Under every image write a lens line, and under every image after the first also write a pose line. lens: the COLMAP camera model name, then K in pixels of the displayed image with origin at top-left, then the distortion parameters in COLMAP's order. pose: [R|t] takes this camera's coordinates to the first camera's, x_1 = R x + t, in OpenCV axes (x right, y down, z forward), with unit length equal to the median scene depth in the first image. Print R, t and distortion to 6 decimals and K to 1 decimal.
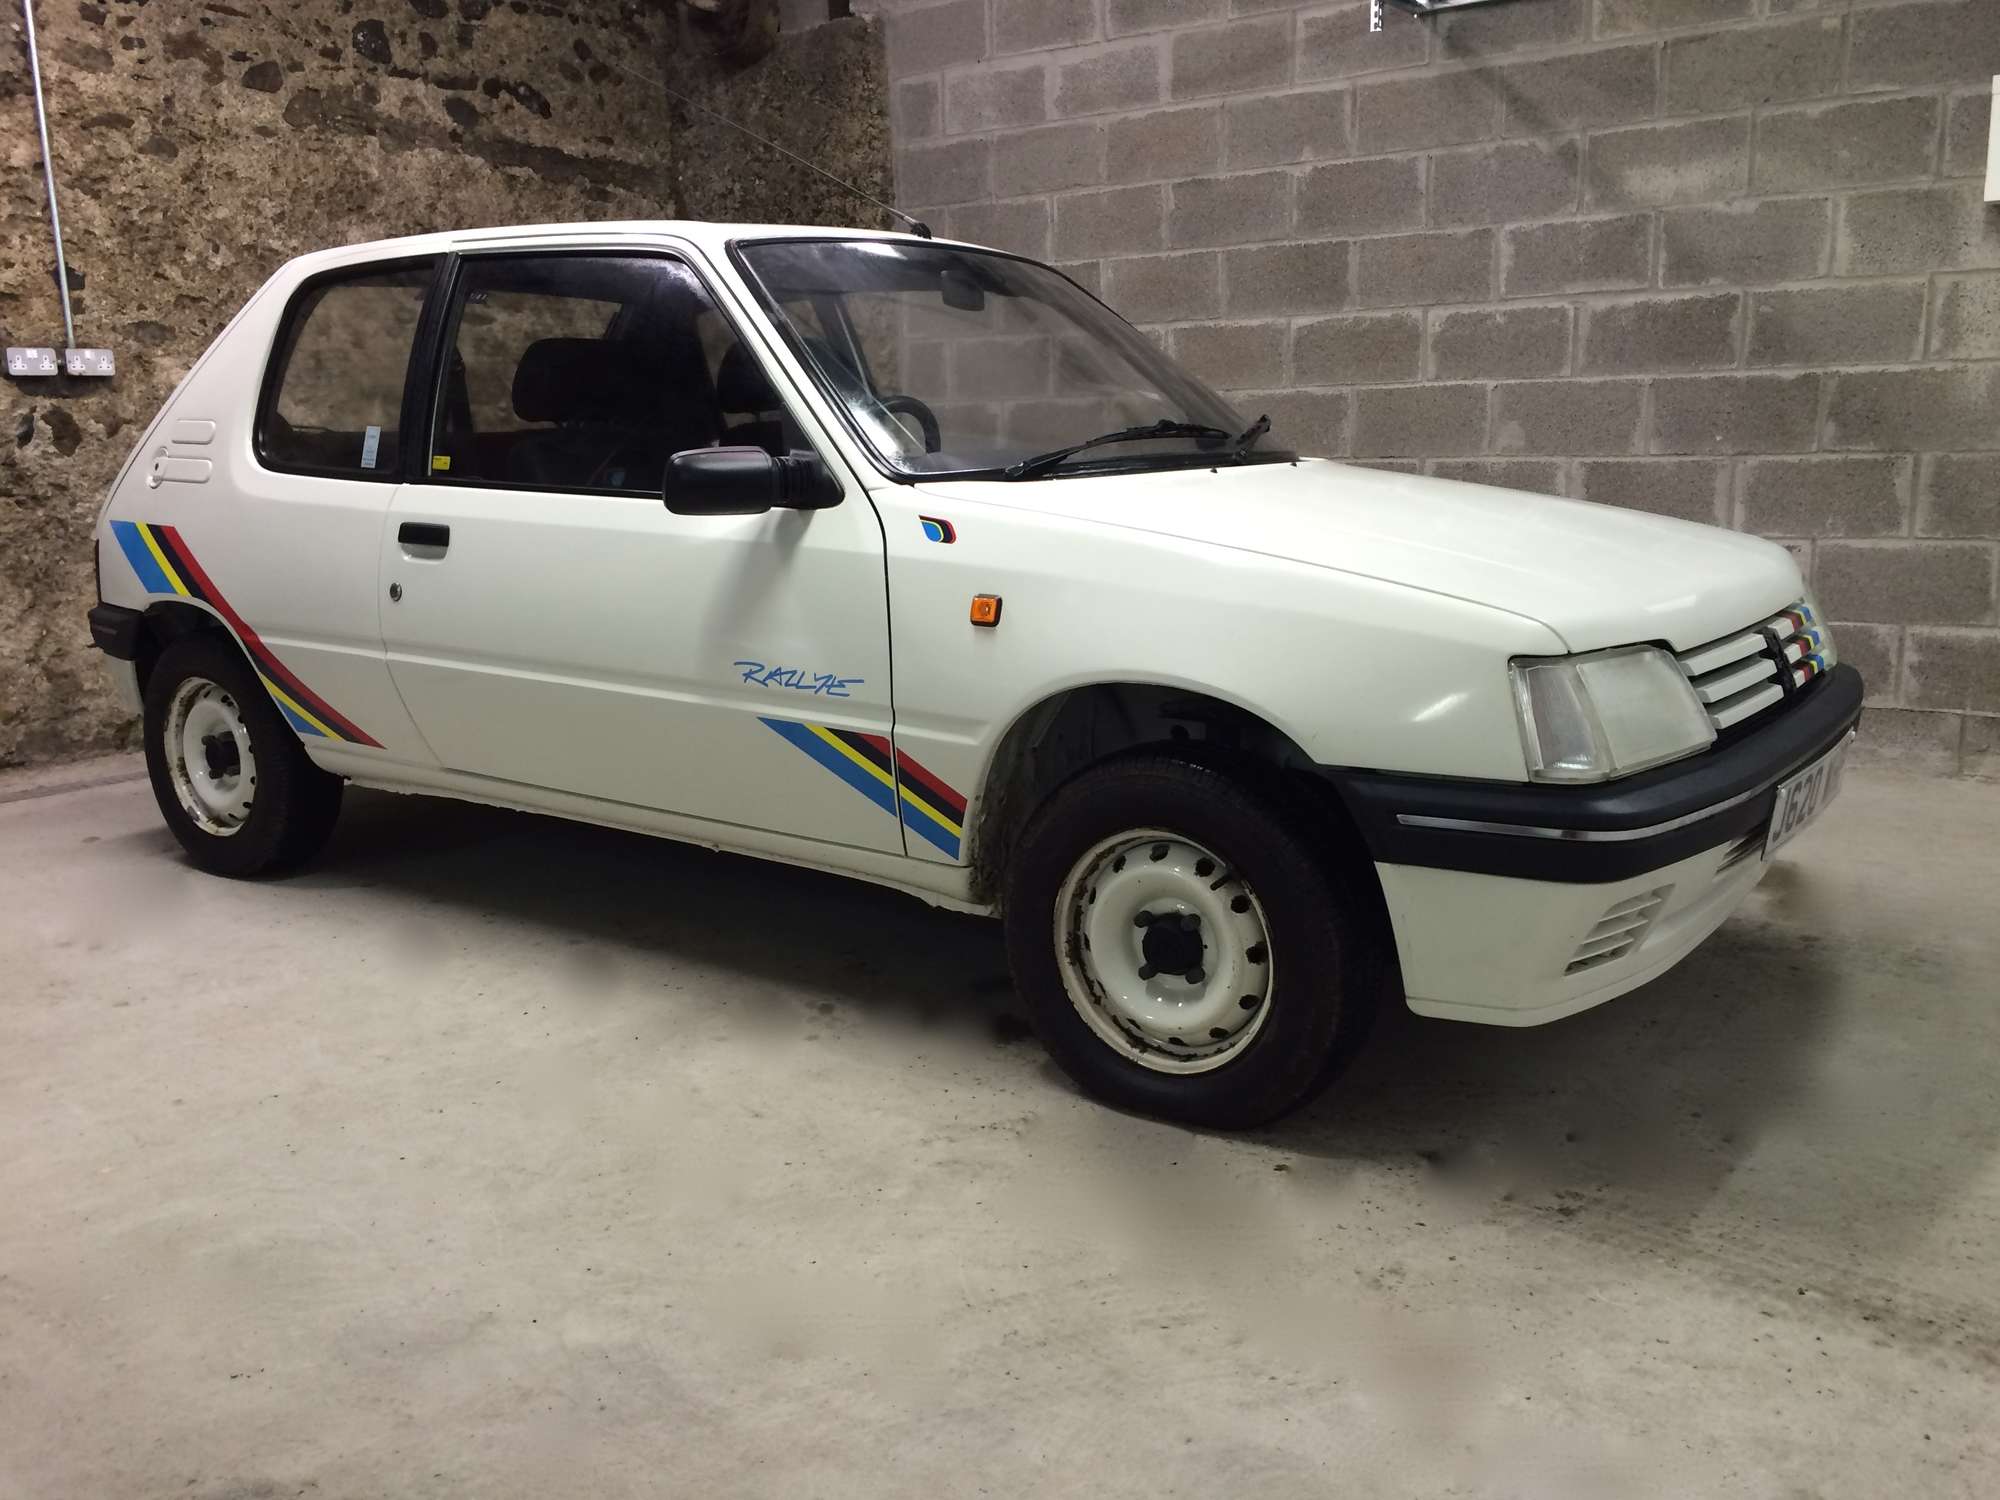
lens RADIAL K [[1709.9, 0, 1000.0], [0, 1709.9, 750.0], [0, 0, 1]] dist [0.088477, -0.109496]
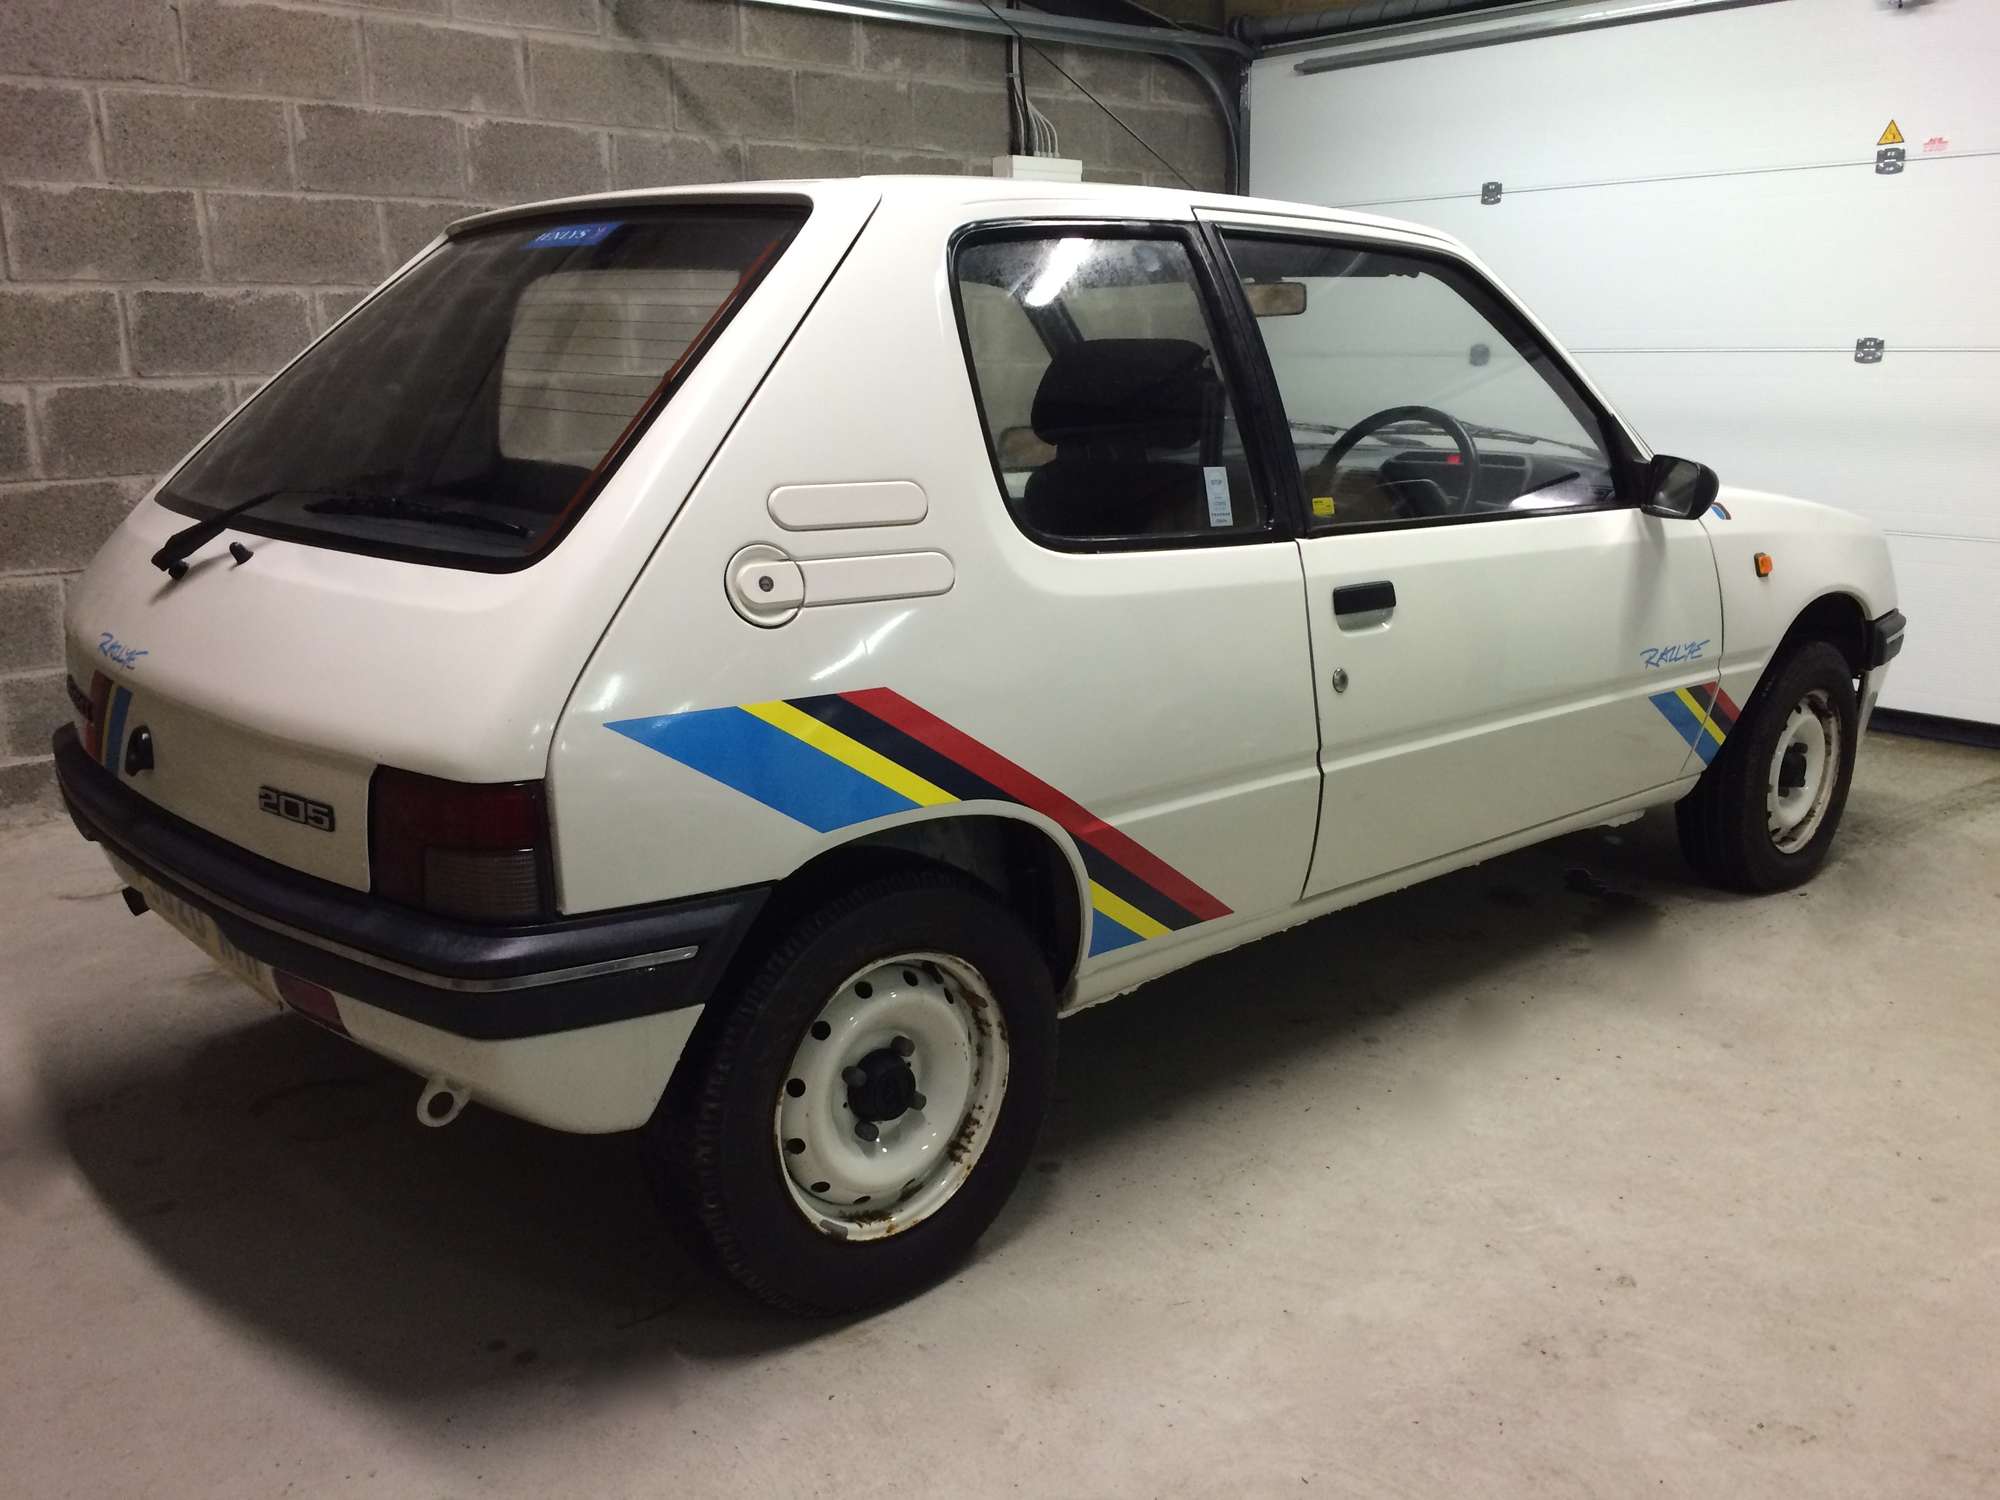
lens RADIAL K [[1709.9, 0, 1000.0], [0, 1709.9, 750.0], [0, 0, 1]] dist [0.088477, -0.109496]
pose [[0.205673, -0.214088, 0.954916, -0.715673], [0.188422, 0.966183, 0.176031, -0.144073], [-0.960310, 0.143722, 0.239057, 0.625619]]
